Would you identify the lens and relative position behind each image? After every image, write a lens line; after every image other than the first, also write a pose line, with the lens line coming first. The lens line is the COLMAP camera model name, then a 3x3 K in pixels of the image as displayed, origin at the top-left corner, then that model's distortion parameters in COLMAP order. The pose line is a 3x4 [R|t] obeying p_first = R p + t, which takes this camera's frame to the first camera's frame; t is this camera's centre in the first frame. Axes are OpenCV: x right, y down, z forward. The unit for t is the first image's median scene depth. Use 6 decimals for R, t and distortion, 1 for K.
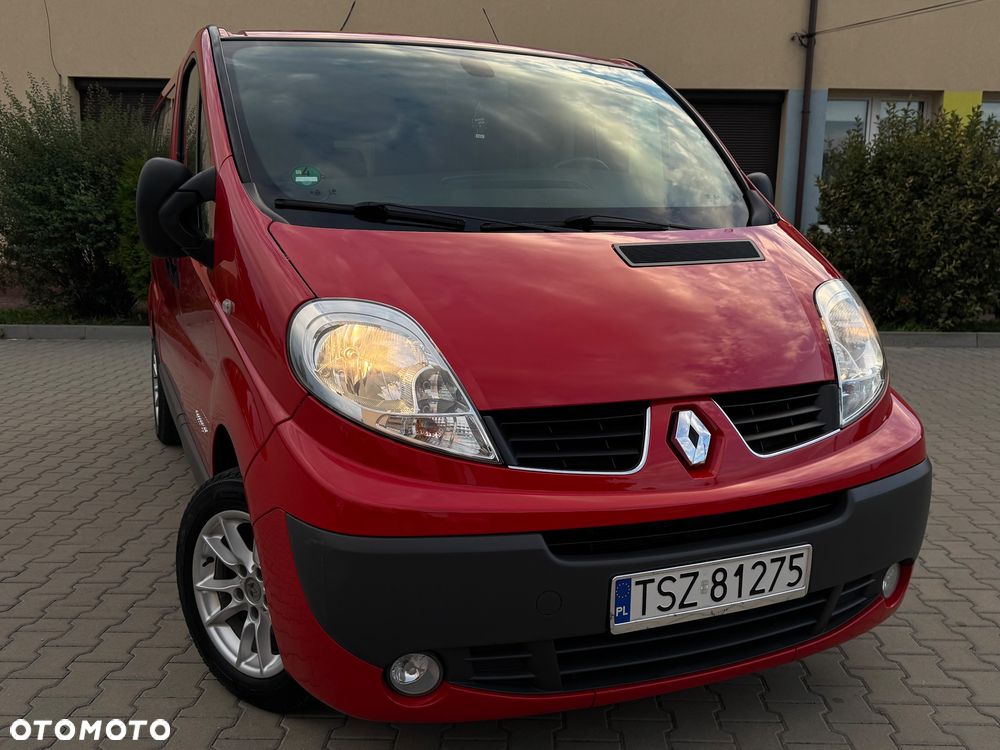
lens RADIAL K [[950.8, 0, 501.3], [0, 950.8, 377.2], [0, 0, 1]] dist [0.131806, -0.239387]
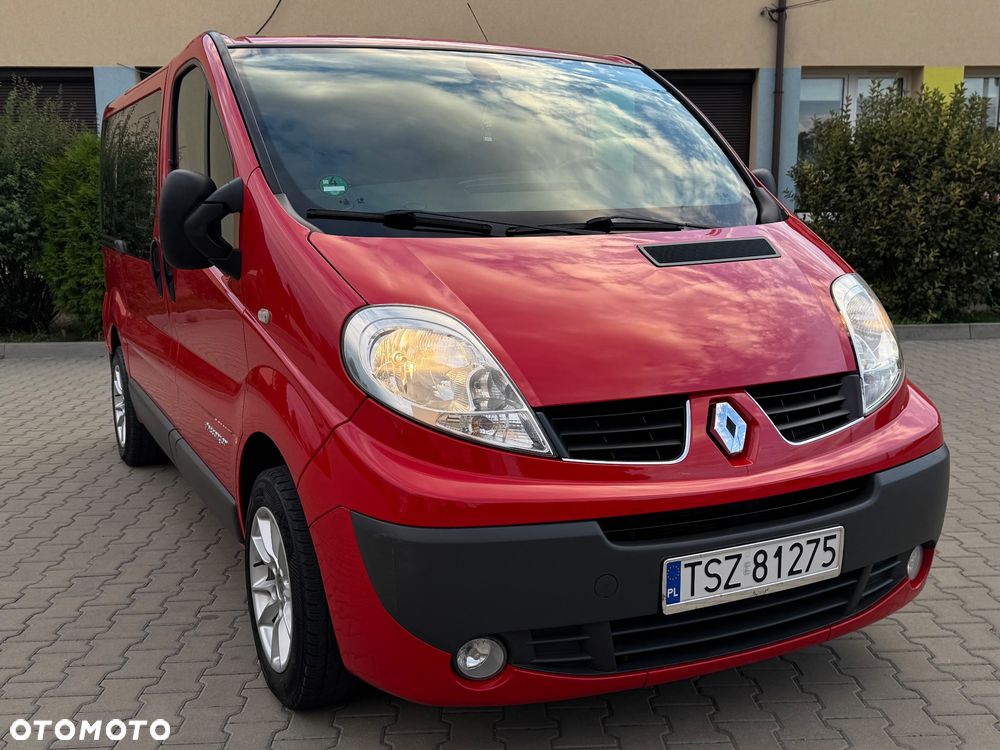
lens RADIAL K [[1068.3, 0, 490.2], [0, 1068.3, 375.9], [0, 0, 1]] dist [0.181831, -0.352242]
pose [[0.998425, -0.029762, 0.047547, -0.117358], [0.030346, 0.999472, -0.011600, 0.011801], [-0.047177, 0.013024, 0.998802, -0.173486]]
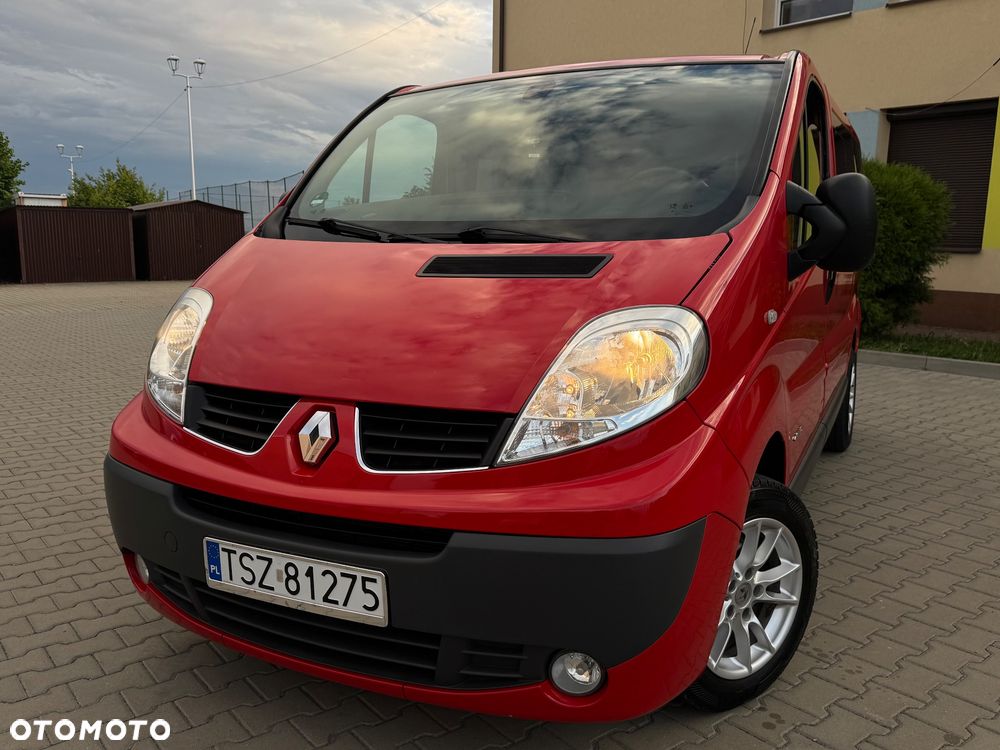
lens RADIAL K [[837.7, 0, 501.2], [0, 837.7, 378.0], [0, 0, 1]] dist [0.103769, -0.166320]
pose [[0.640013, 0.123225, -0.758418, 1.015433], [-0.129046, 0.990274, 0.051997, -0.074017], [0.757450, 0.064592, 0.649691, 0.550407]]
